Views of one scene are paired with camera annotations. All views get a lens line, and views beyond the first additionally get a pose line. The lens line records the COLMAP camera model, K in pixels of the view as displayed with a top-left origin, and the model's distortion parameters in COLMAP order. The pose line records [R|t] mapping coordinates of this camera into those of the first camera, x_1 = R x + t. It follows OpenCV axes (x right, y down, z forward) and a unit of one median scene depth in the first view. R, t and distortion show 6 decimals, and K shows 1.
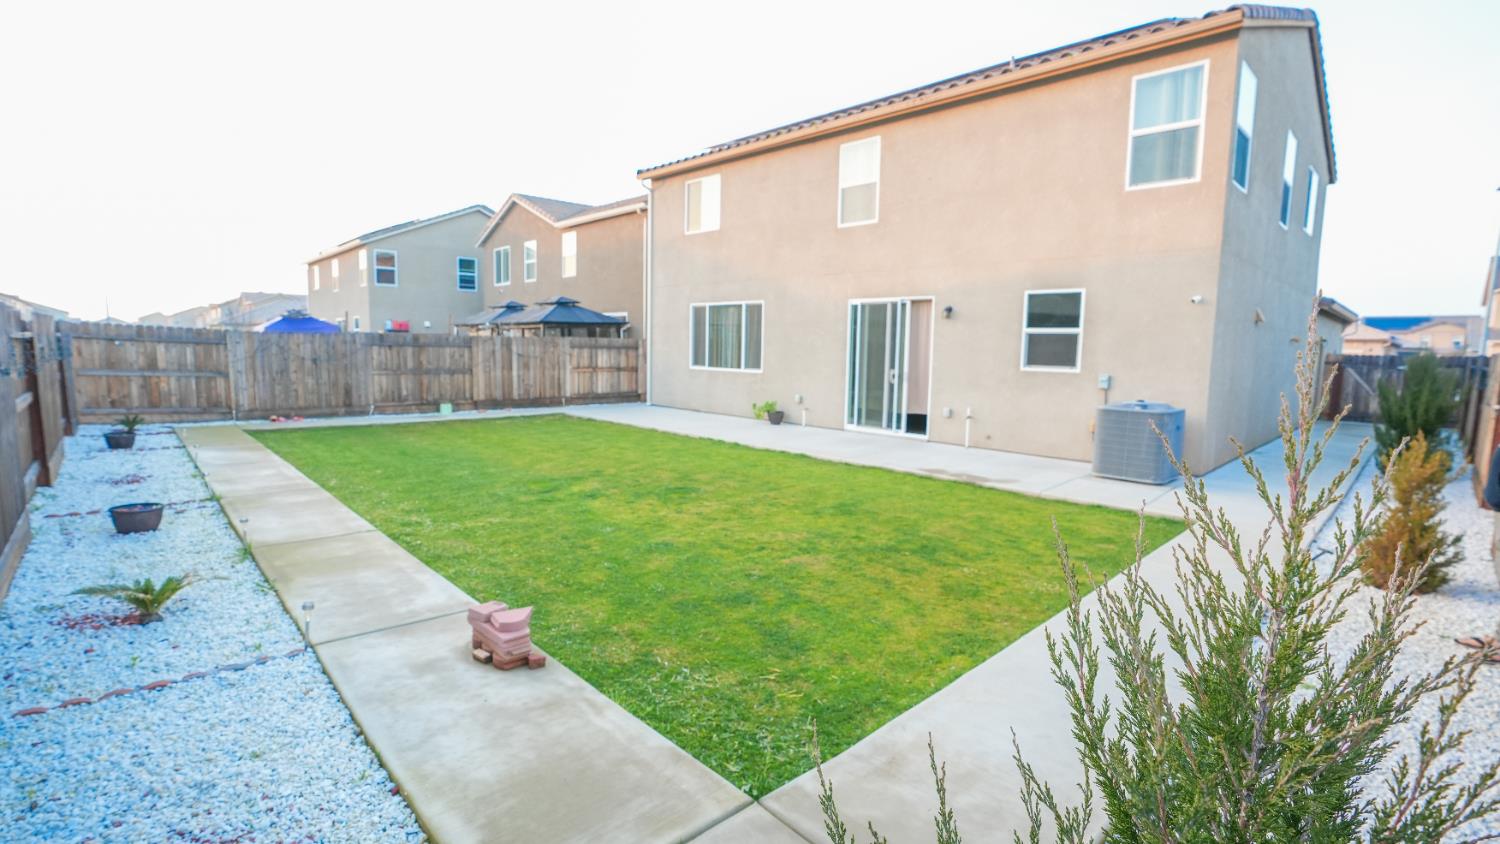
lens RADIAL K [[709.9, 0, 761.2], [0, 709.9, 419.9], [0, 0, 1]] dist [-0.001032, -0.000236]
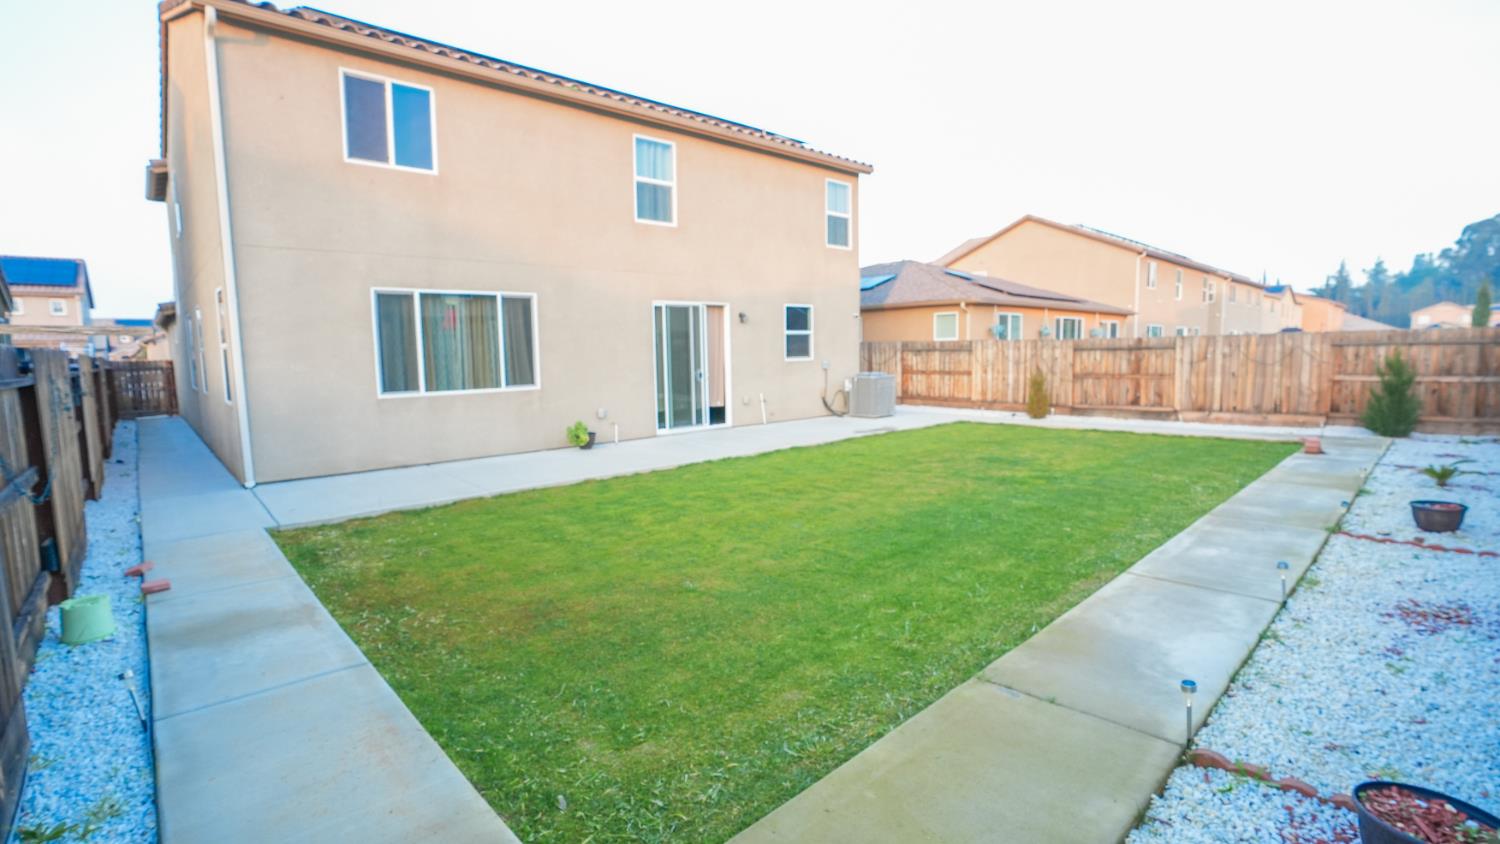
lens RADIAL K [[709.9, 0, 761.2], [0, 709.9, 419.9], [0, 0, 1]] dist [-0.001032, -0.000236]
pose [[0.007335, -0.123703, 0.992292, -0.867055], [0.125761, 0.984554, 0.121809, -0.111485], [-0.992033, 0.123898, 0.022779, 0.872676]]
